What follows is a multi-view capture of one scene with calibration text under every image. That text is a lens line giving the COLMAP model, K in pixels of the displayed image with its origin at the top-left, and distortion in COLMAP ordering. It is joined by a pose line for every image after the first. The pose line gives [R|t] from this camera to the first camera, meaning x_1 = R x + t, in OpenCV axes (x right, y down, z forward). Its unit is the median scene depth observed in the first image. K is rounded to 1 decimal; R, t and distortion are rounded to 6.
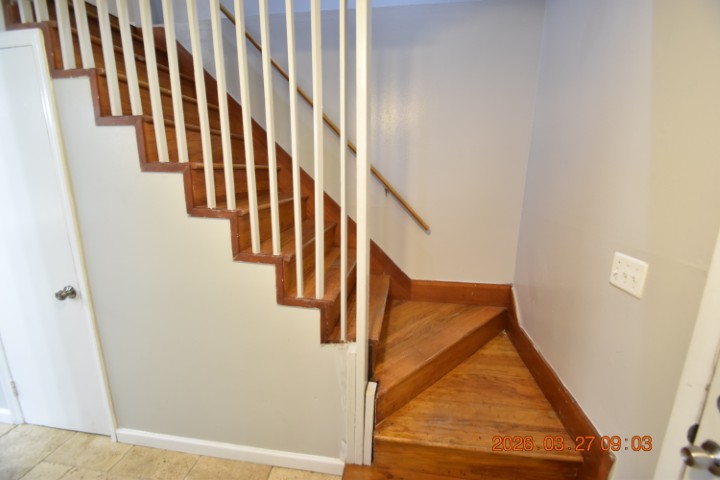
lens RADIAL K [[314.0, 0, 360.5], [0, 314.0, 241.2], [0, 0, 1]] dist [-0.018515, -0.004907]
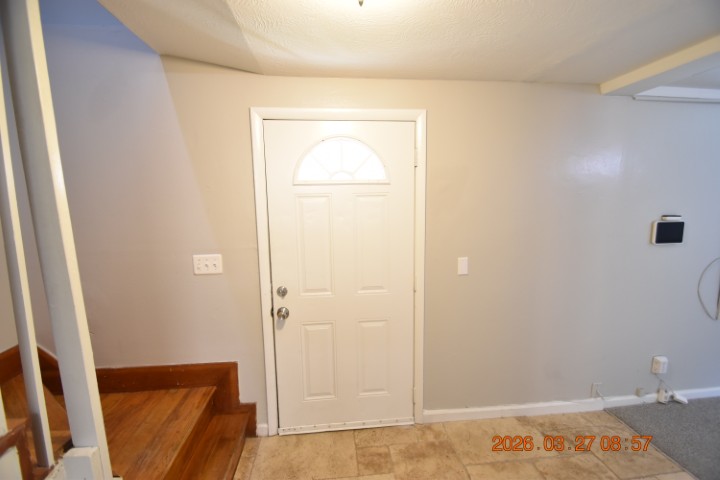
lens RADIAL K [[314.0, 0, 360.3], [0, 314.0, 241.4], [0, 0, 1]] dist [-0.018515, -0.004907]
pose [[-0.256980, -0.123166, 0.958536, -0.776461], [0.209123, 0.961259, 0.179581, -0.117049], [-0.943520, 0.246601, -0.221267, 0.406017]]
